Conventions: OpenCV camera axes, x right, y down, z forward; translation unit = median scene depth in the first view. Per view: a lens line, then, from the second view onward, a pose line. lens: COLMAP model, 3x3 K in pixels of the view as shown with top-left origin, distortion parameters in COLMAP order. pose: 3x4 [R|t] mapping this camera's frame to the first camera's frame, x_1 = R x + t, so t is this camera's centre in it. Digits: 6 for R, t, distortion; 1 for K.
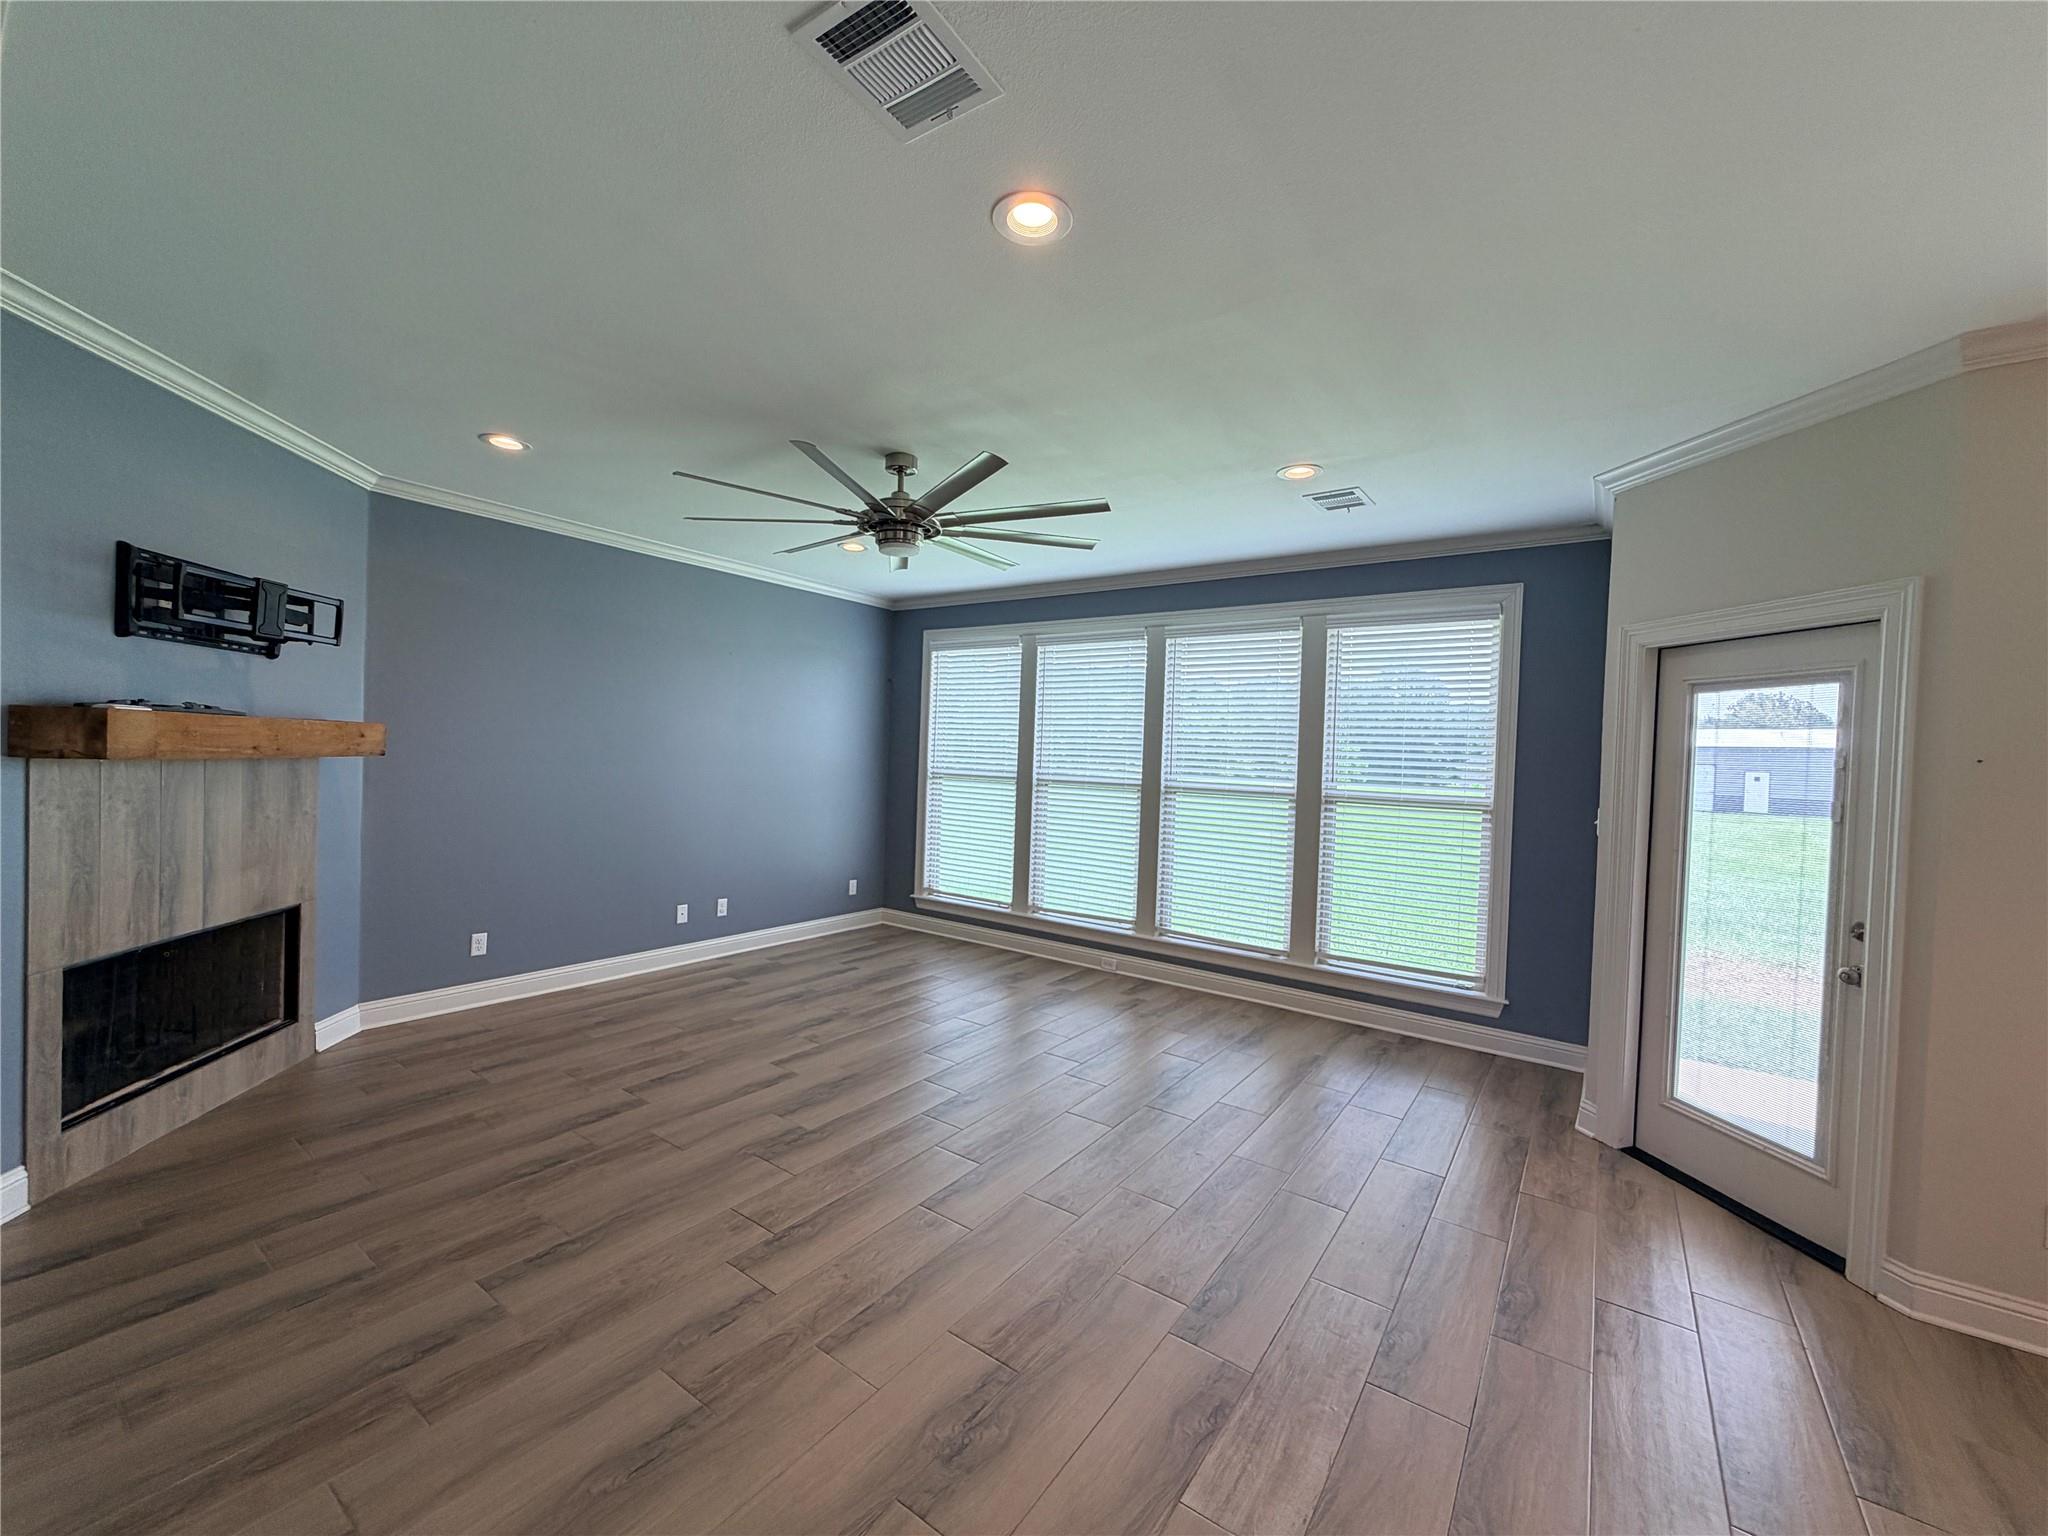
lens RADIAL K [[815.3, 0, 1022.6], [0, 815.3, 764.0], [0, 0, 1]] dist [-0.001448, 0.001875]
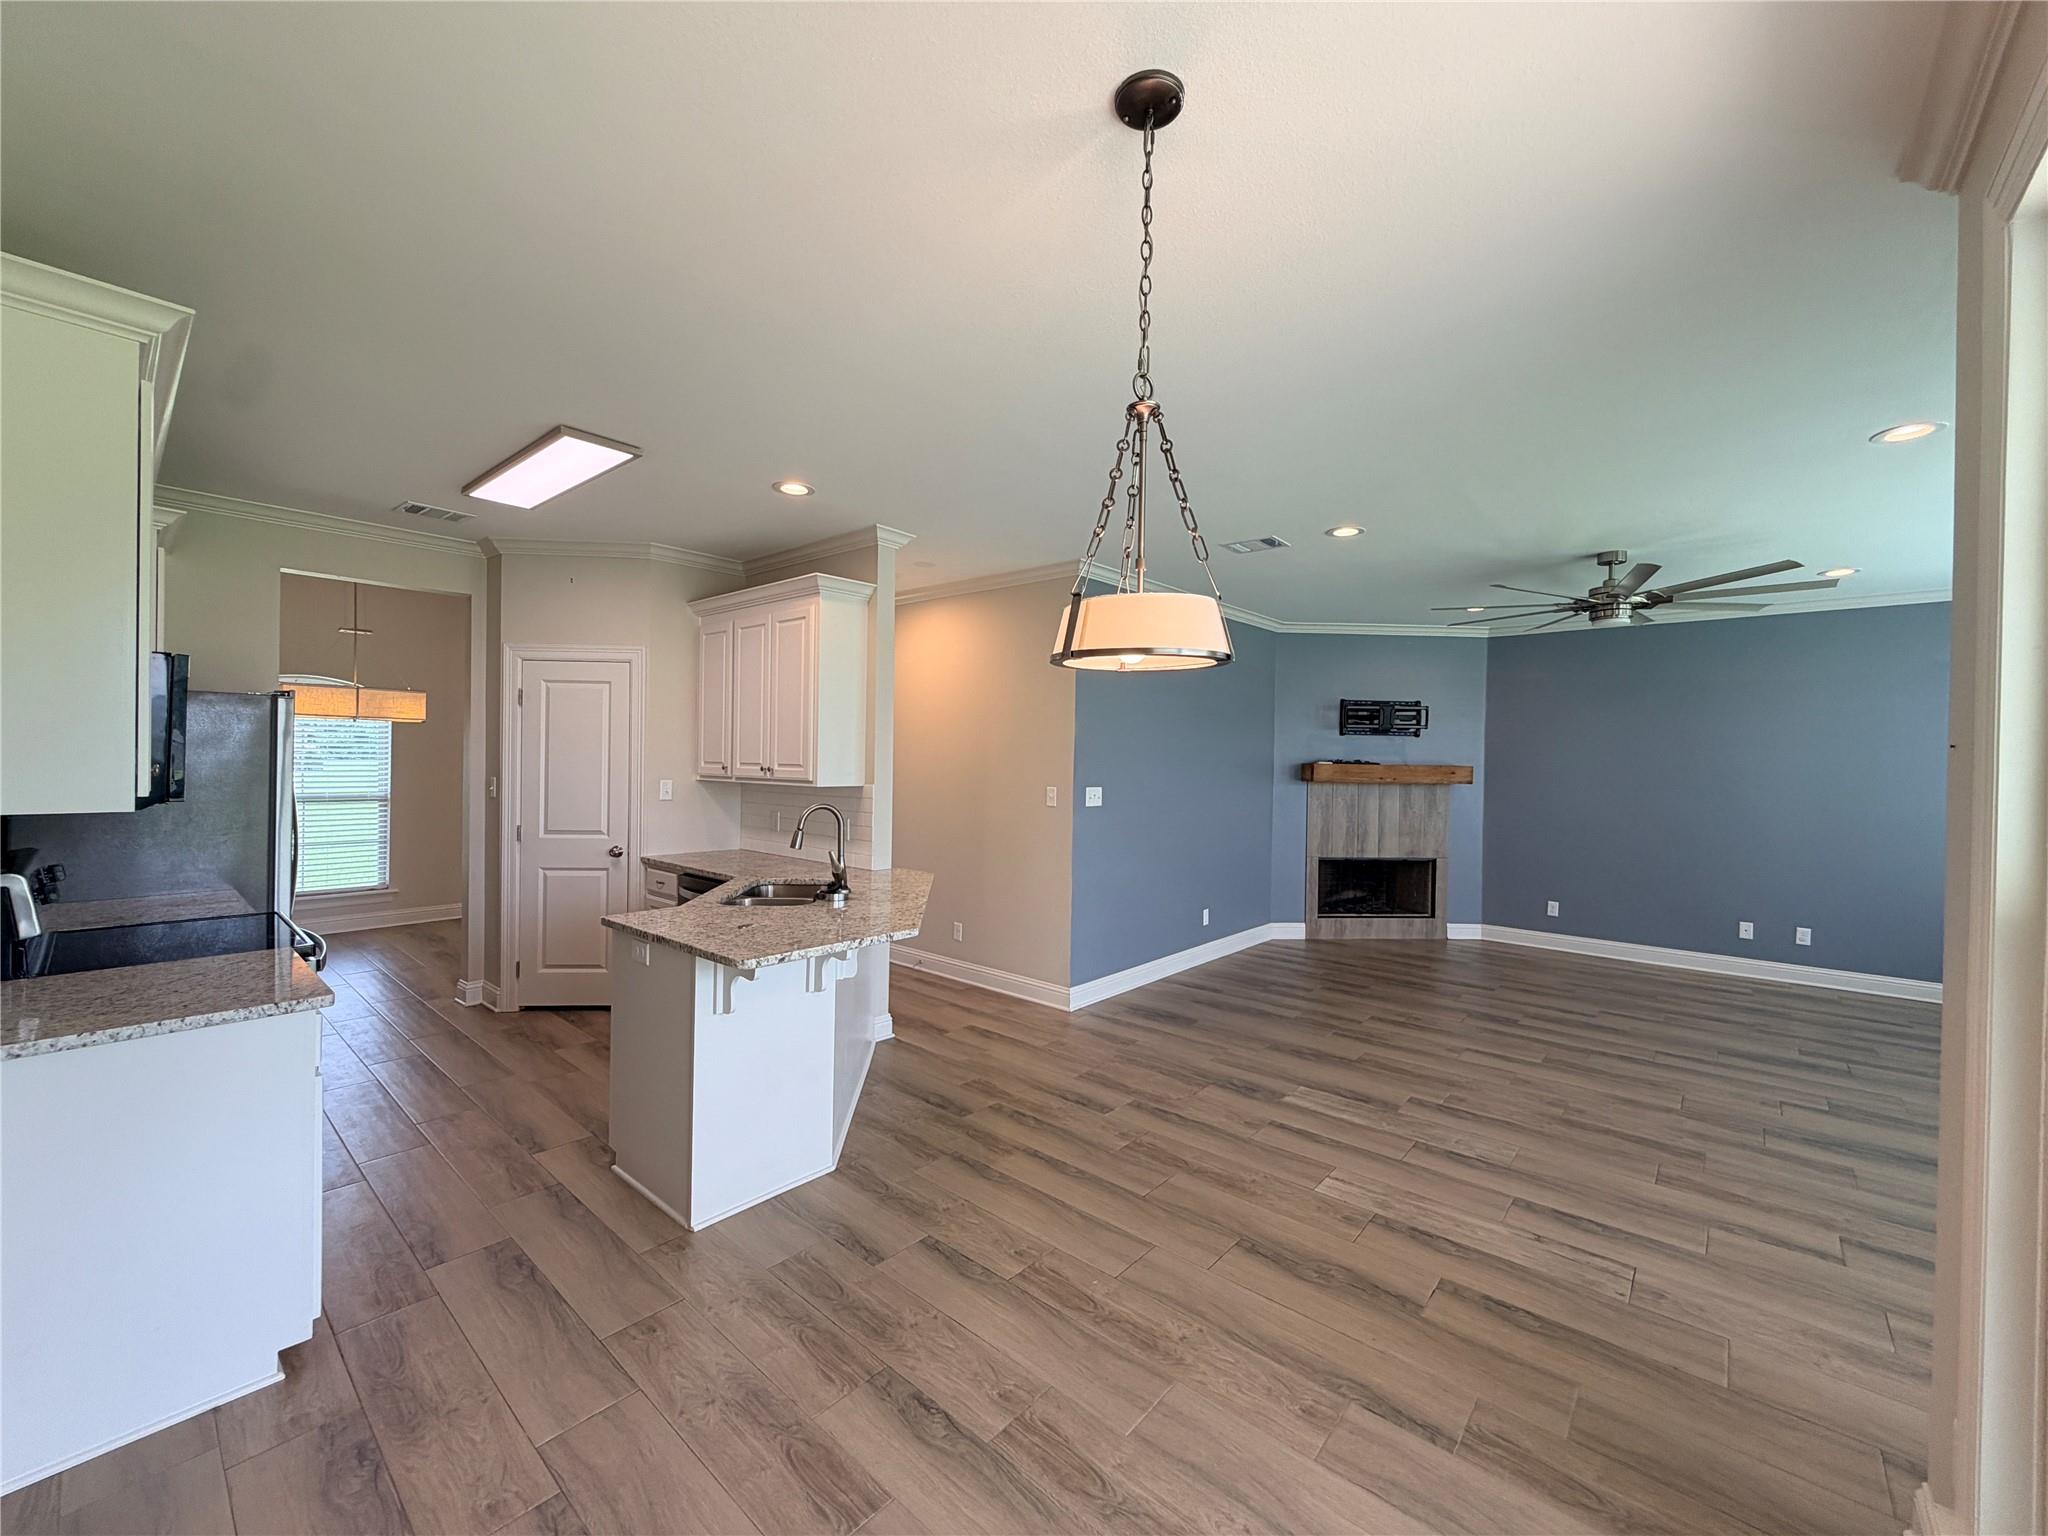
lens RADIAL K [[815.3, 0, 1022.8], [0, 815.3, 765.7], [0, 0, 1]] dist [-0.001448, 0.001875]
pose [[-0.097925, -0.032722, -0.994656, 1.484297], [-0.032067, 0.999044, -0.029709, 0.045583], [0.994677, 0.028986, -0.098880, 0.230412]]
